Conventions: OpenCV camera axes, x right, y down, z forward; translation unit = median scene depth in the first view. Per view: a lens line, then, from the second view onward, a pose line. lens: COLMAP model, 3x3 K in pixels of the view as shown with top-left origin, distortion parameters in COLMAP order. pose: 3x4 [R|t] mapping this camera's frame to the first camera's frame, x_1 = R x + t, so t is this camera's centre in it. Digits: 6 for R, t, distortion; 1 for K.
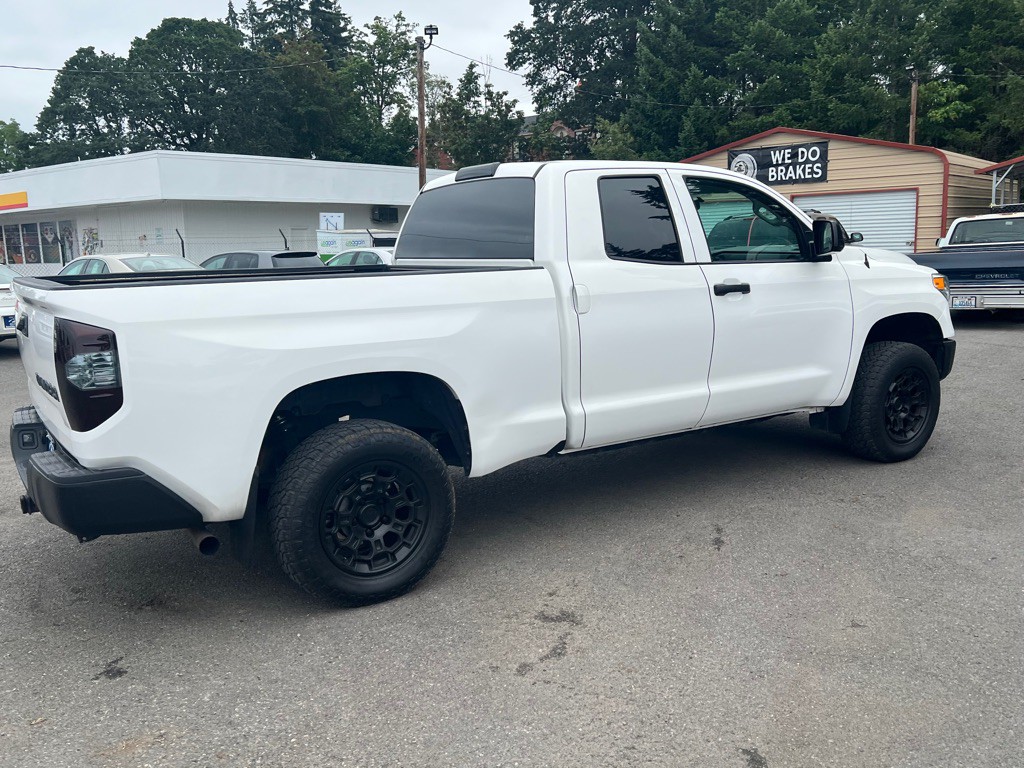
lens RADIAL K [[893.2, 0, 524.2], [0, 893.2, 382.3], [0, 0, 1]] dist [0.046536, -0.049068]
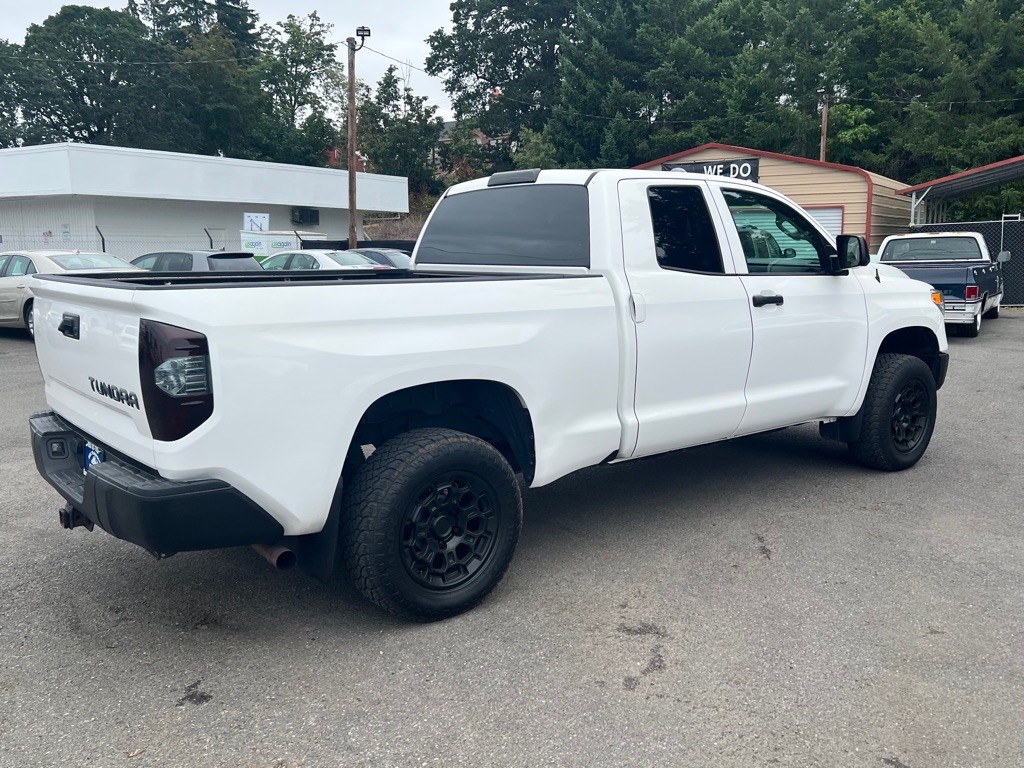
lens RADIAL K [[893.2, 0, 523.3], [0, 893.2, 381.5], [0, 0, 1]] dist [0.046536, -0.049068]
pose [[0.994641, 0.008781, 0.103014, -0.119764], [-0.007894, 0.999928, -0.009017, -0.000832], [-0.103086, 0.008155, 0.994639, 0.015696]]
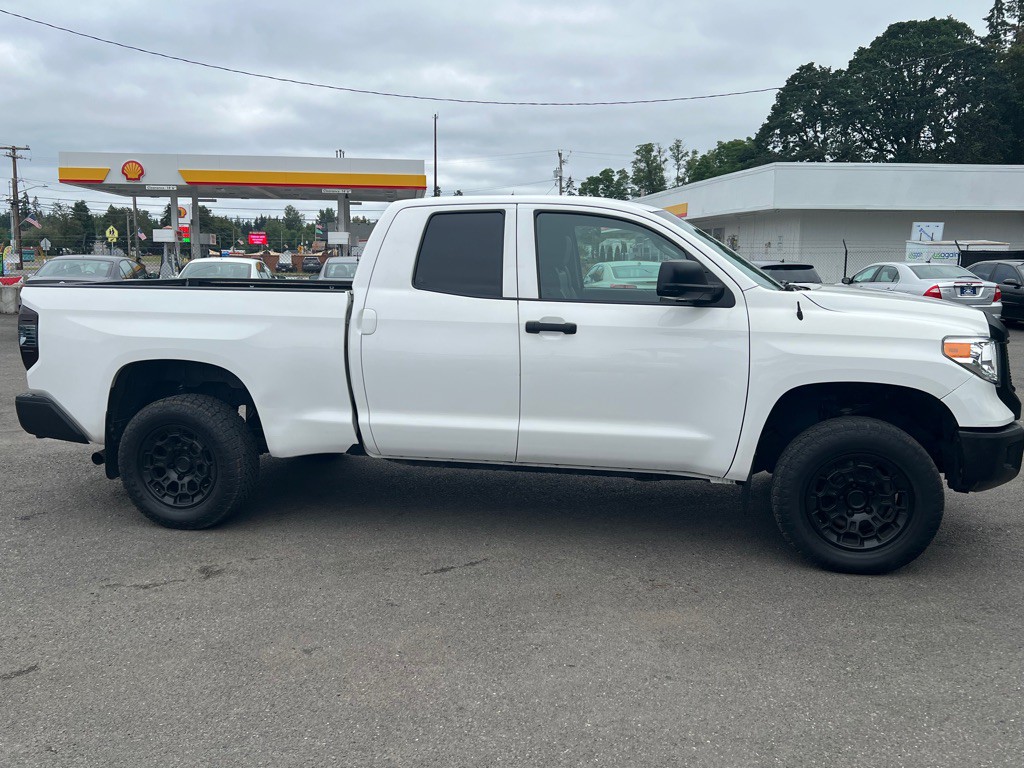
lens RADIAL K [[893.2, 0, 509.0], [0, 893.2, 383.0], [0, 0, 1]] dist [0.046536, -0.049068]
pose [[0.701026, 0.133283, -0.700570, 0.715676], [-0.136129, 0.989325, 0.052000, -0.072233], [0.700023, 0.058915, 0.711686, 0.235380]]
